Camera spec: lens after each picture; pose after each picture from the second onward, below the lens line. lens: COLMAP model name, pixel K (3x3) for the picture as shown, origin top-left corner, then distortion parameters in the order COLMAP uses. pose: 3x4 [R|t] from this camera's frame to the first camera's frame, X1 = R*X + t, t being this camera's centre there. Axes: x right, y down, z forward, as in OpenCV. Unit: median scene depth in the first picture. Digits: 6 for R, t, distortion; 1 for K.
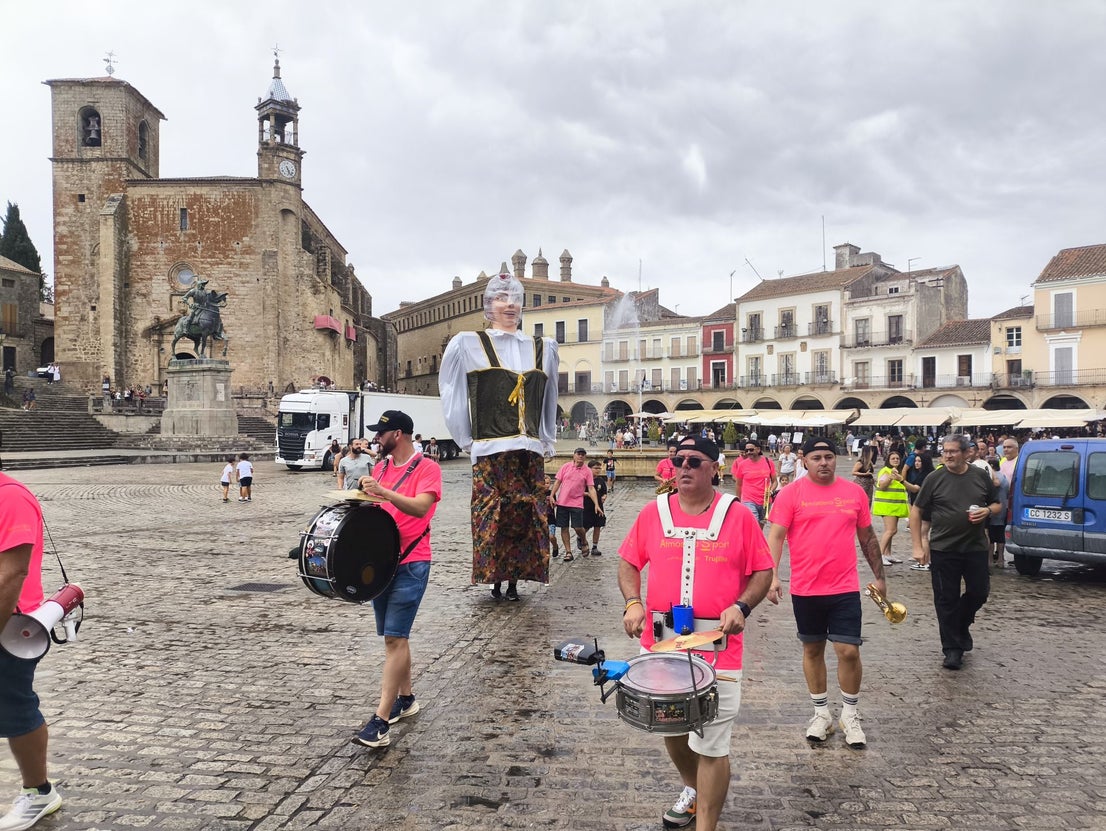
lens RADIAL K [[781.1, 0, 555.0], [0, 781.1, 438.2], [0, 0, 1]] dist [0.073070, -0.137392]
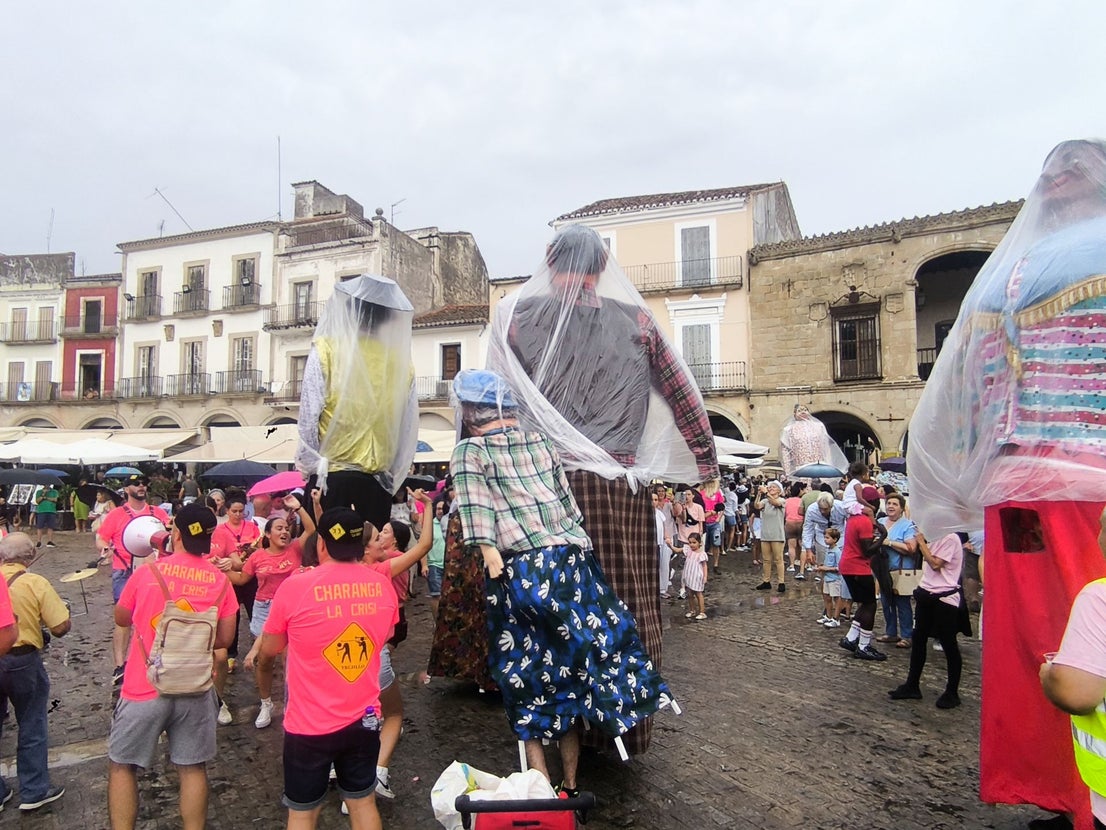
lens RADIAL K [[727.2, 0, 551.3], [0, 727.2, 428.1], [0, 0, 1]] dist [-0.115558, 0.116169]
pose [[0.878518, 0.028462, 0.476861, 0.269438], [0.004175, 0.997728, -0.067243, -0.007530], [-0.477691, 0.061065, 0.876403, 0.410908]]
